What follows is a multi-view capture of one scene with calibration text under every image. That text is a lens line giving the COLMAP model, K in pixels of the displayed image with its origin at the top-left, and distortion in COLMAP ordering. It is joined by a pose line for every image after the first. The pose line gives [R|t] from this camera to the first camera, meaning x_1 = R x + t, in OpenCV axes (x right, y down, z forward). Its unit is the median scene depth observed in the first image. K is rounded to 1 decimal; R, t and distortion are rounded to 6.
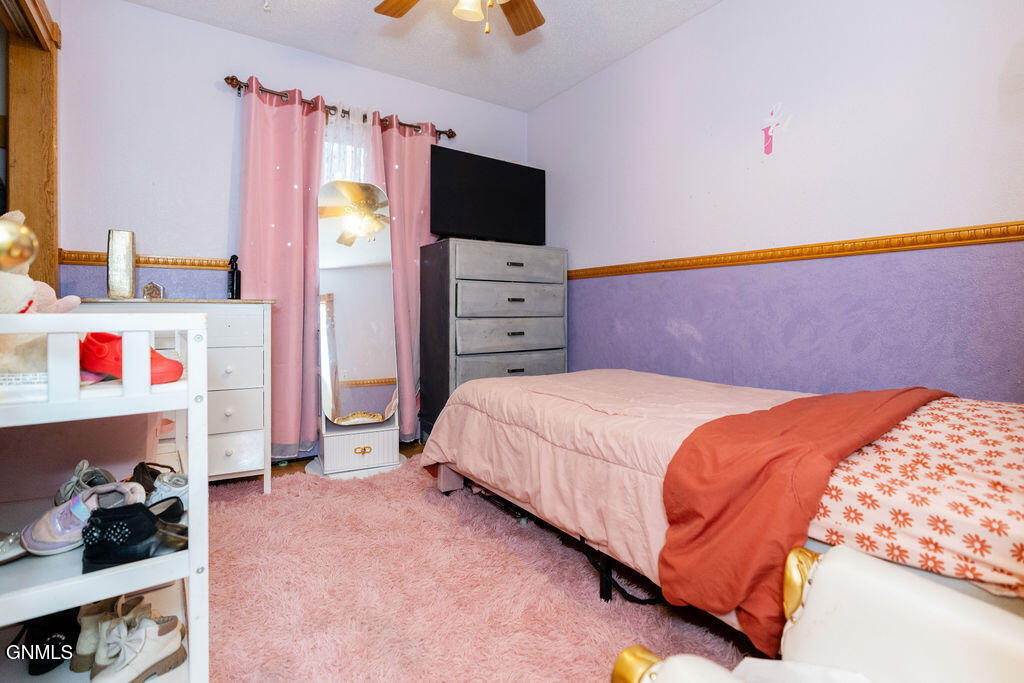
lens RADIAL K [[487.3, 0, 509.8], [0, 487.3, 309.2], [0, 0, 1]] dist [-0.003440, 0.000744]
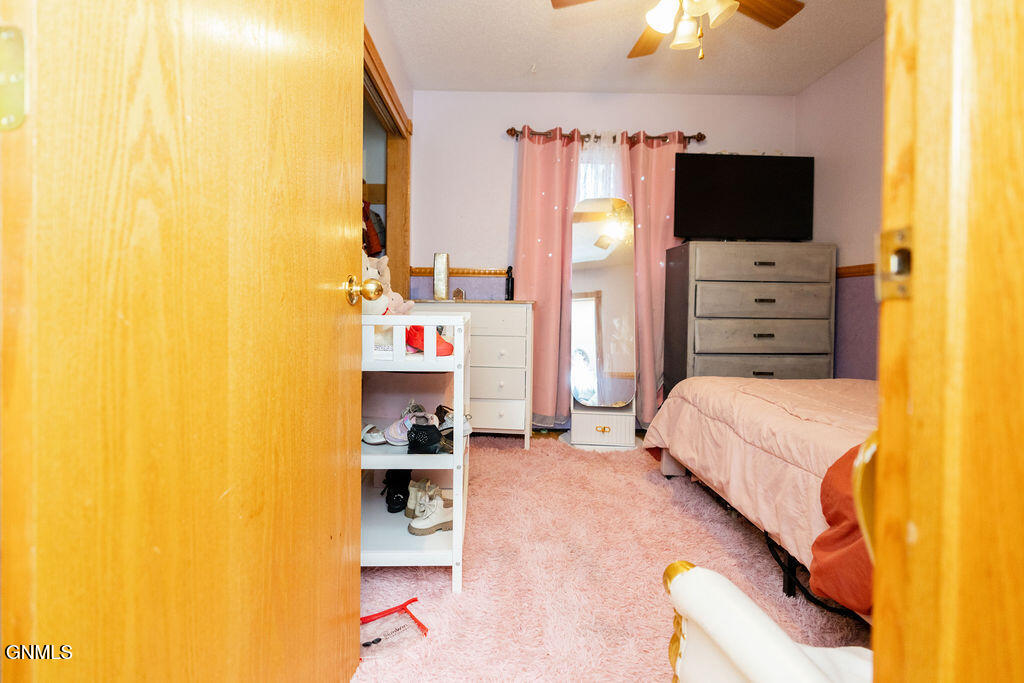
lens RADIAL K [[475.4, 0, 510.5], [0, 475.4, 308.2], [0, 0, 1]] dist [0.001082, 0.000323]
pose [[0.850747, 0.015997, -0.525333, 0.117512], [-0.012007, 0.999867, 0.011004, -0.012073], [0.525439, -0.003054, 0.850826, -0.097954]]
